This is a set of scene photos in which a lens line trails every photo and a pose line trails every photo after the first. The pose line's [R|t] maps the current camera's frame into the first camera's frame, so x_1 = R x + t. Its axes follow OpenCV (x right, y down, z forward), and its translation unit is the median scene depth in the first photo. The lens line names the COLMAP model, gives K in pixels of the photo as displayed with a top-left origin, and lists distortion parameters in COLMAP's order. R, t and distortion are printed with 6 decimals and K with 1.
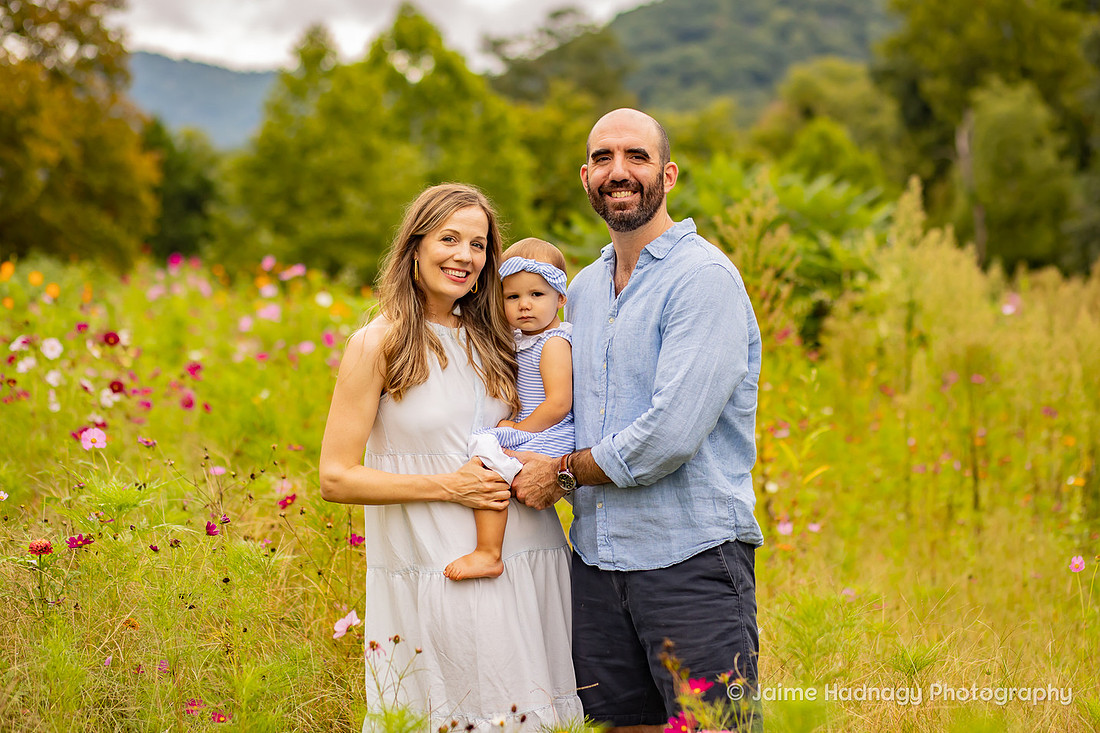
lens RADIAL K [[2695.9, 0, 550.0], [0, 2695.9, 366.5], [0, 0, 1]] dist [-0.029783, -0.620042]
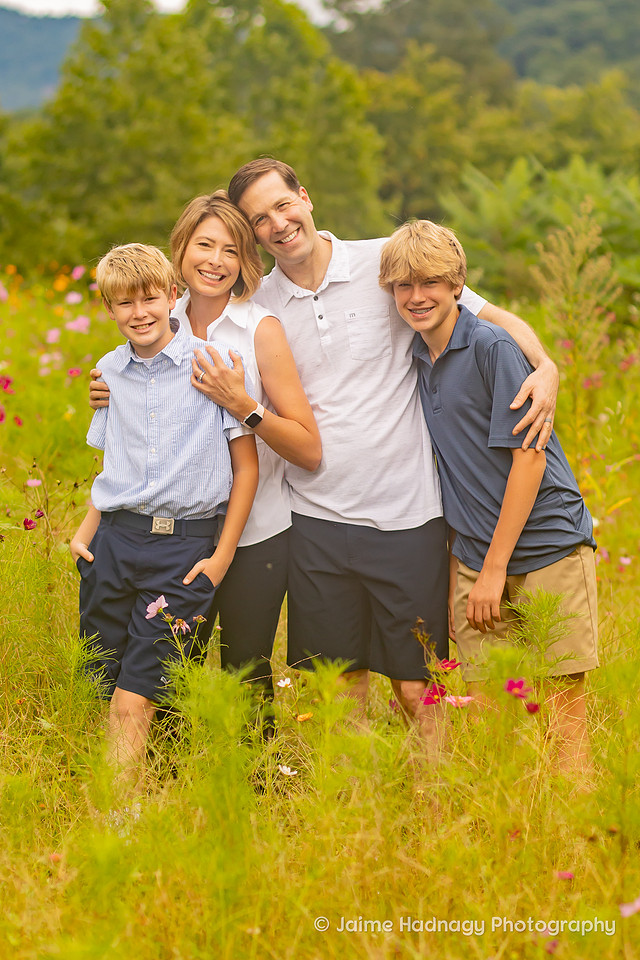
lens RADIAL K [[3351.9, 0, 320.0], [0, 3351.9, 480.0], [0, 0, 1]] dist [-0.102880, -1.418893]
pose [[0.999311, 0.028163, -0.024172, 0.008657], [-0.027465, 0.999210, 0.028726, -0.001237], [0.024962, -0.028043, 0.999295, -0.140880]]
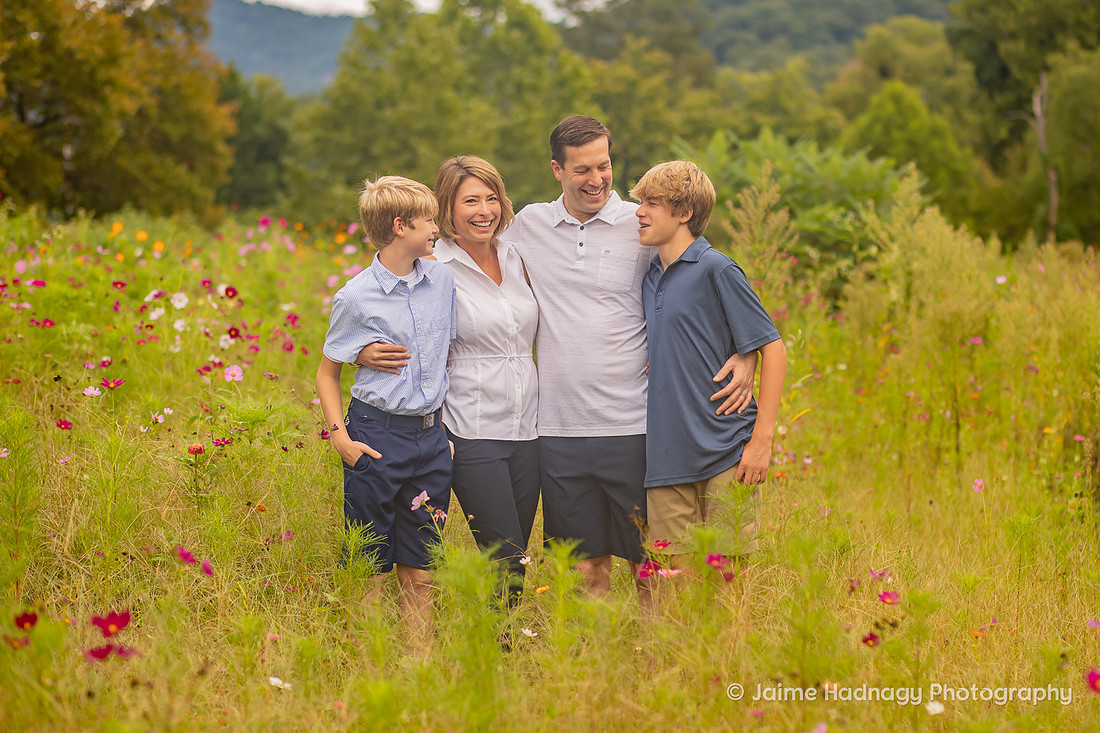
lens RADIAL K [[2790.4, 0, 550.0], [0, 2790.4, 366.5], [0, 0, 1]] dist [-0.024019, -0.883943]
pose [[0.999459, 0.019193, -0.026701, 0.009219], [-0.018758, 0.999689, 0.016439, -0.000303], [0.027009, -0.015930, 0.999508, -0.146990]]
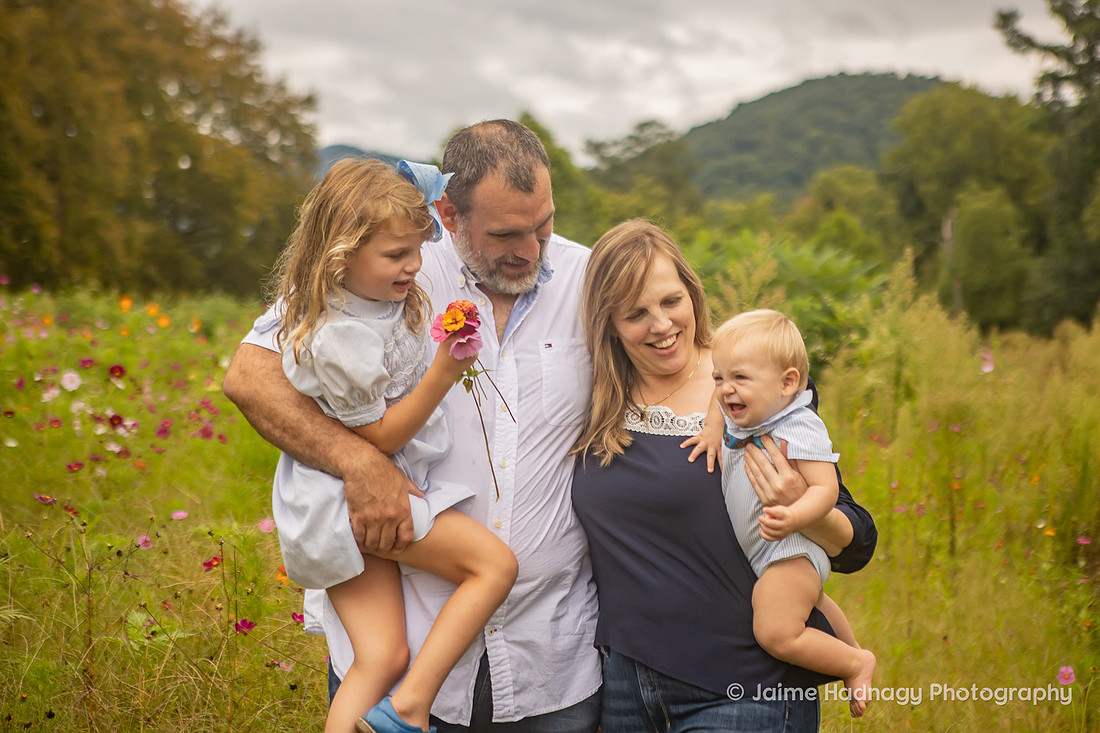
lens RADIAL K [[1930.6, 0, 550.5], [0, 1930.6, 382.6], [0, 0, 1]] dist [0.137795, 0.033628]
pose [[0.998327, 0.034951, -0.046054, 0.021198], [-0.034974, 0.999388, 0.000307, -0.007356], [0.046036, 0.001305, 0.998939, 0.146623]]
